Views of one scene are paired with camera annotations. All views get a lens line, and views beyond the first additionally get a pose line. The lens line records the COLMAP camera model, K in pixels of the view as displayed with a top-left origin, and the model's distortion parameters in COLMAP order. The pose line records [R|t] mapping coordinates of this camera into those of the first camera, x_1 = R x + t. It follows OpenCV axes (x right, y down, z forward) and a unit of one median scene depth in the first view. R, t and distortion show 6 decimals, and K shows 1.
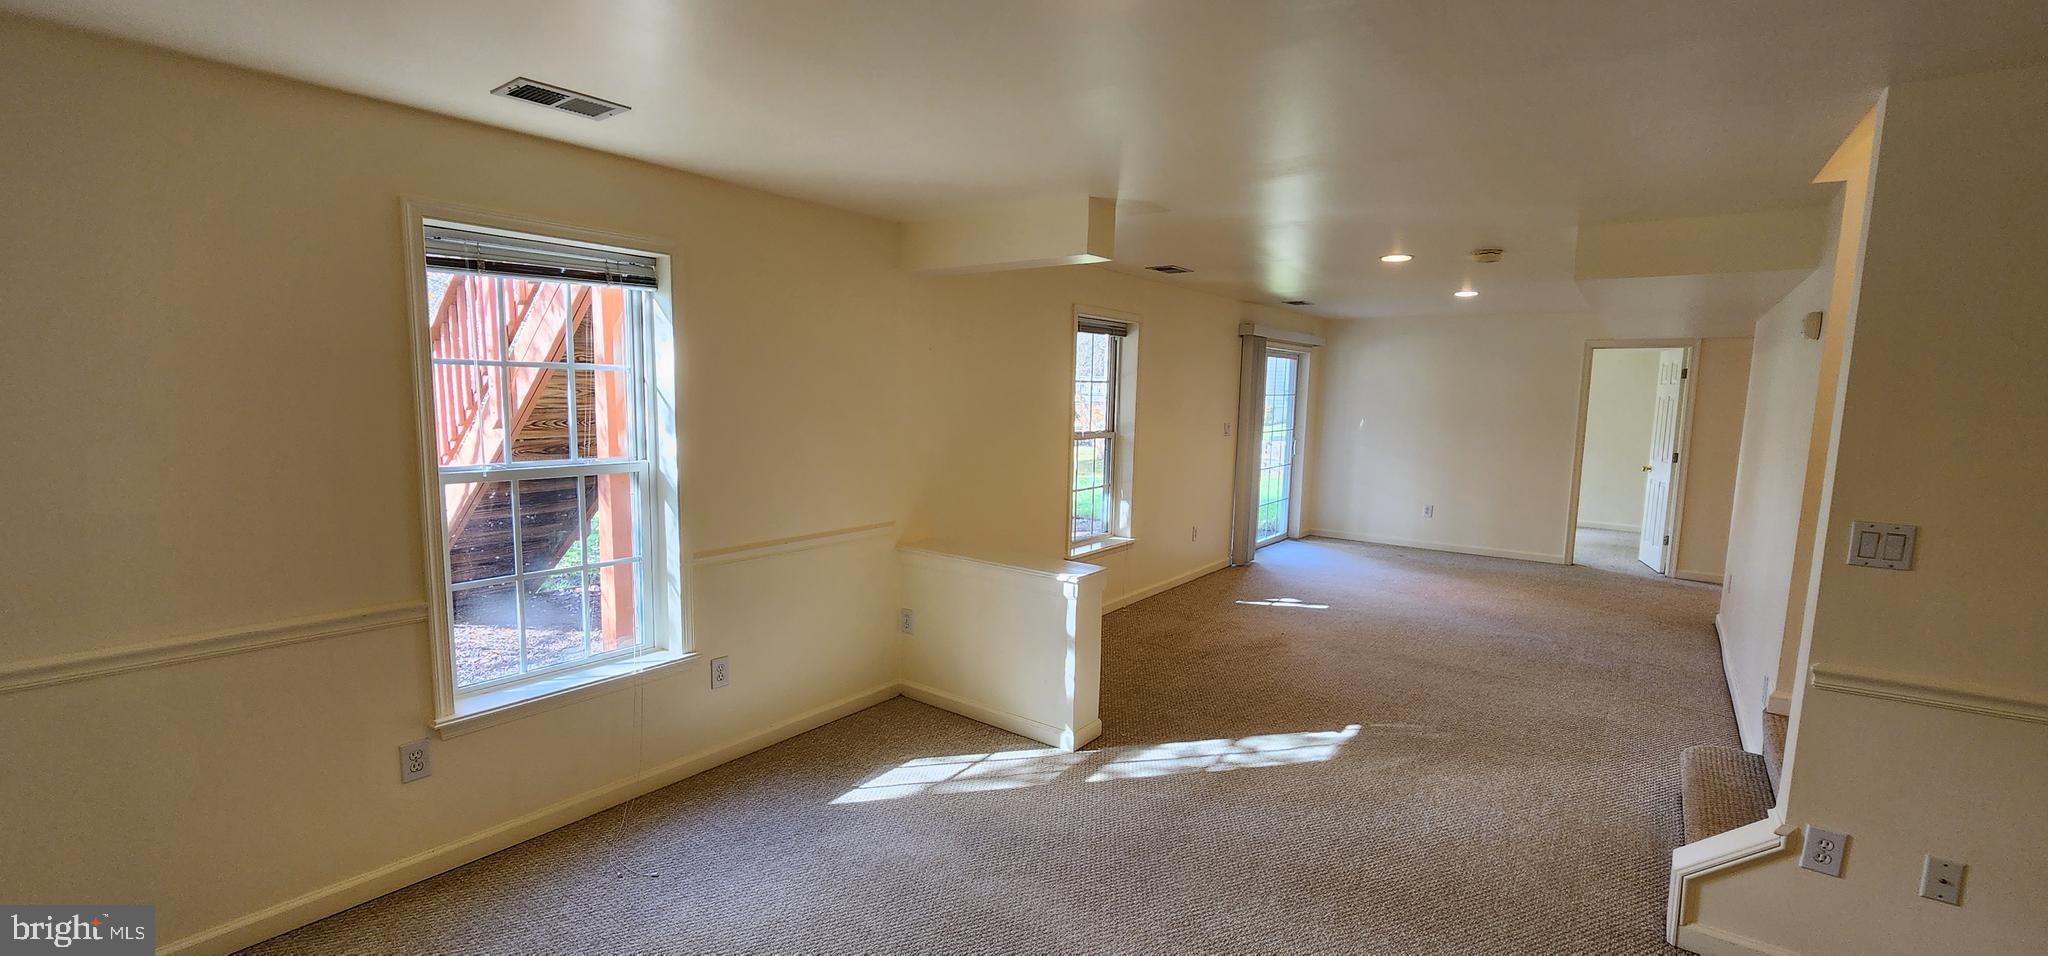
lens RADIAL K [[847.0, 0, 1014.8], [0, 847.0, 486.8], [0, 0, 1]] dist [0.005508, -0.000040]
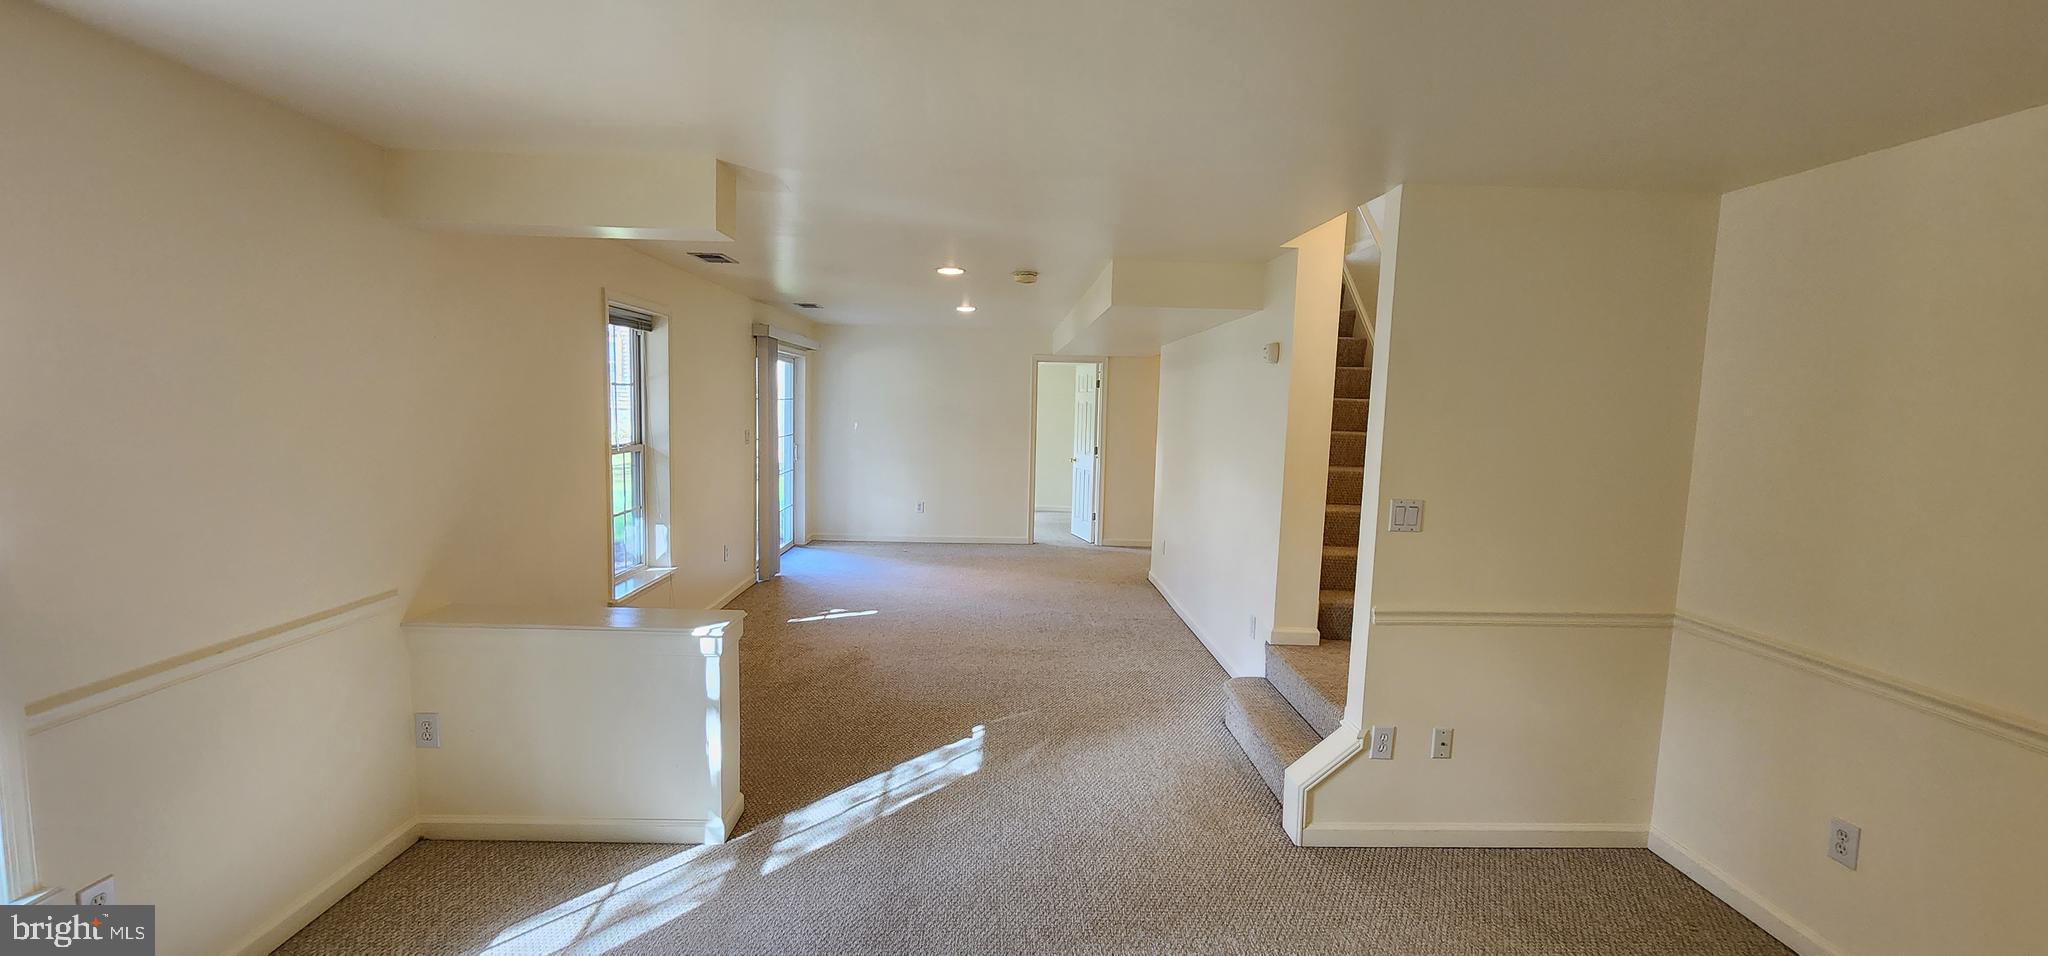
lens RADIAL K [[847.0, 0, 1014.8], [0, 847.0, 486.8], [0, 0, 1]] dist [0.005508, -0.000040]
pose [[0.780833, -0.061365, 0.621719, -0.137507], [0.062528, 0.997844, 0.019958, -0.018301], [-0.621603, 0.023291, 0.782986, 0.126229]]
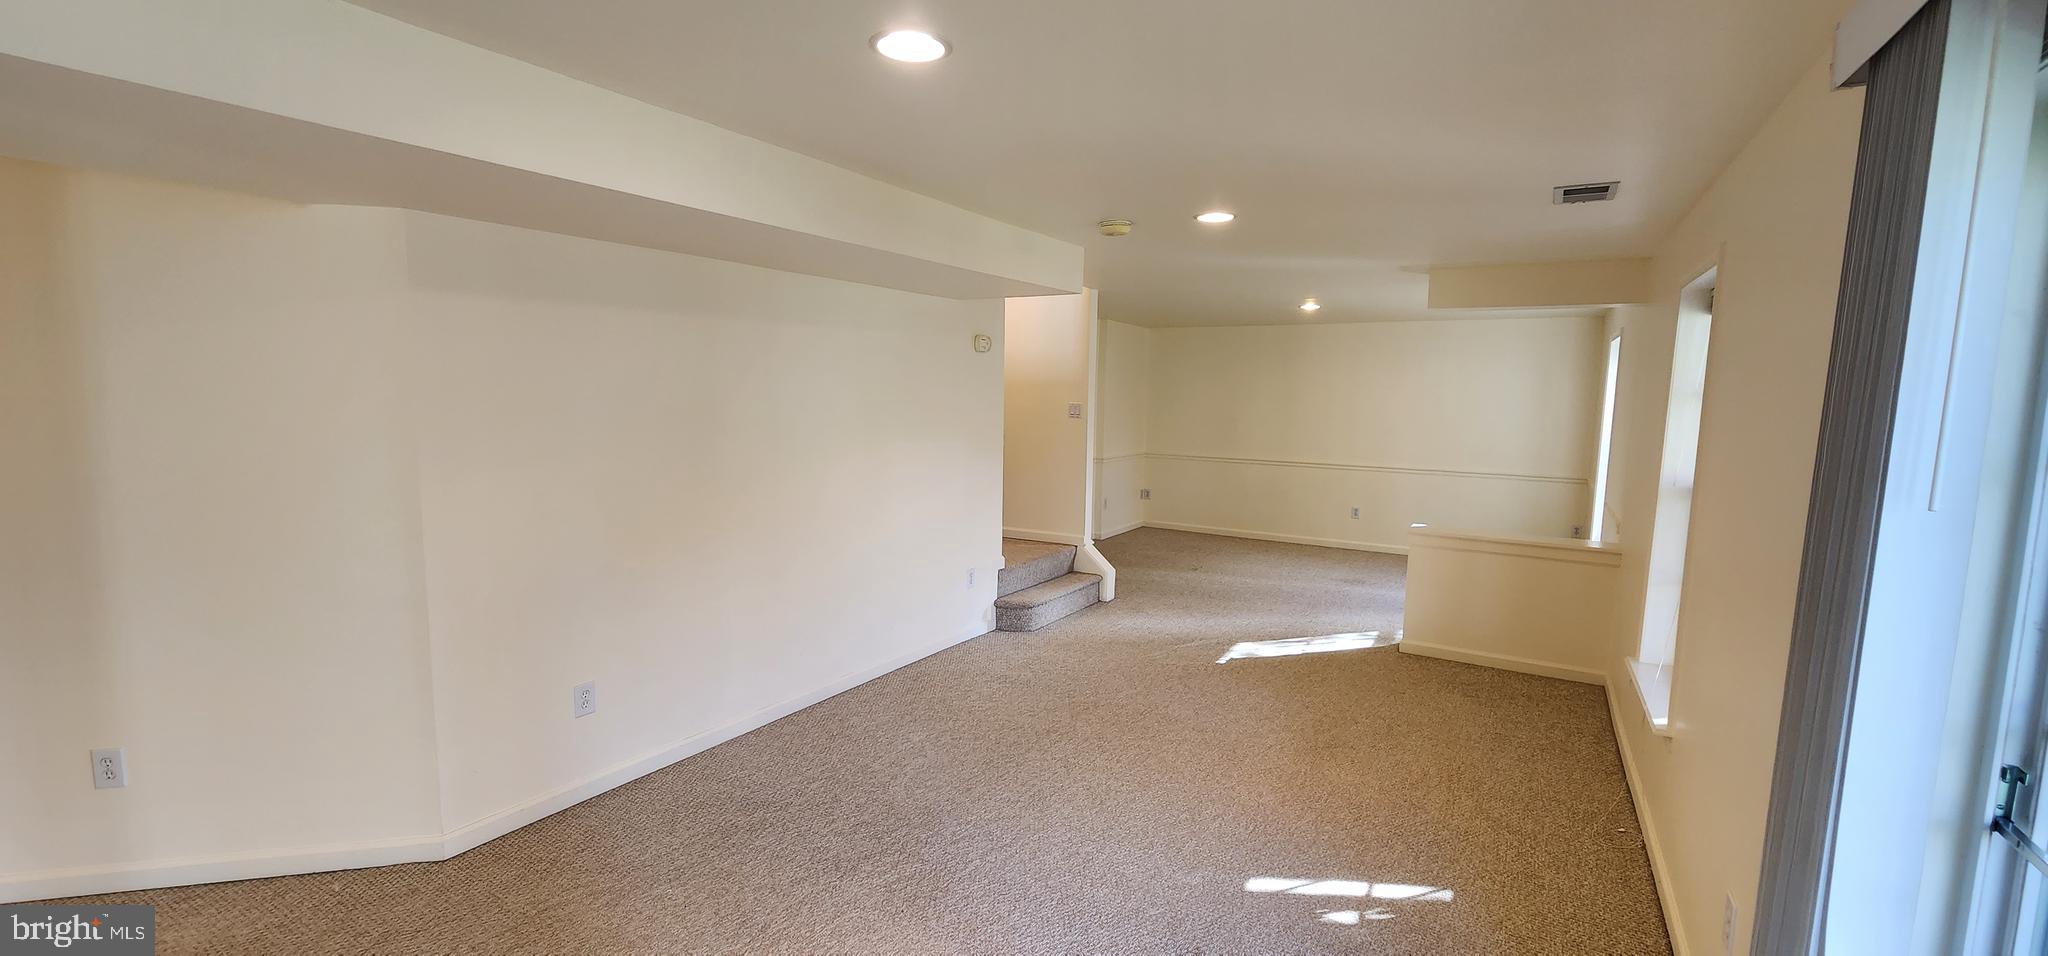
lens RADIAL K [[847.0, 0, 1014.8], [0, 847.0, 486.8], [0, 0, 1]] dist [0.005508, -0.000040]
pose [[-0.993624, -0.024116, -0.110135, 0.638316], [-0.049341, 0.971355, 0.232454, -0.181870], [0.101375, 0.236406, -0.966352, 1.601887]]
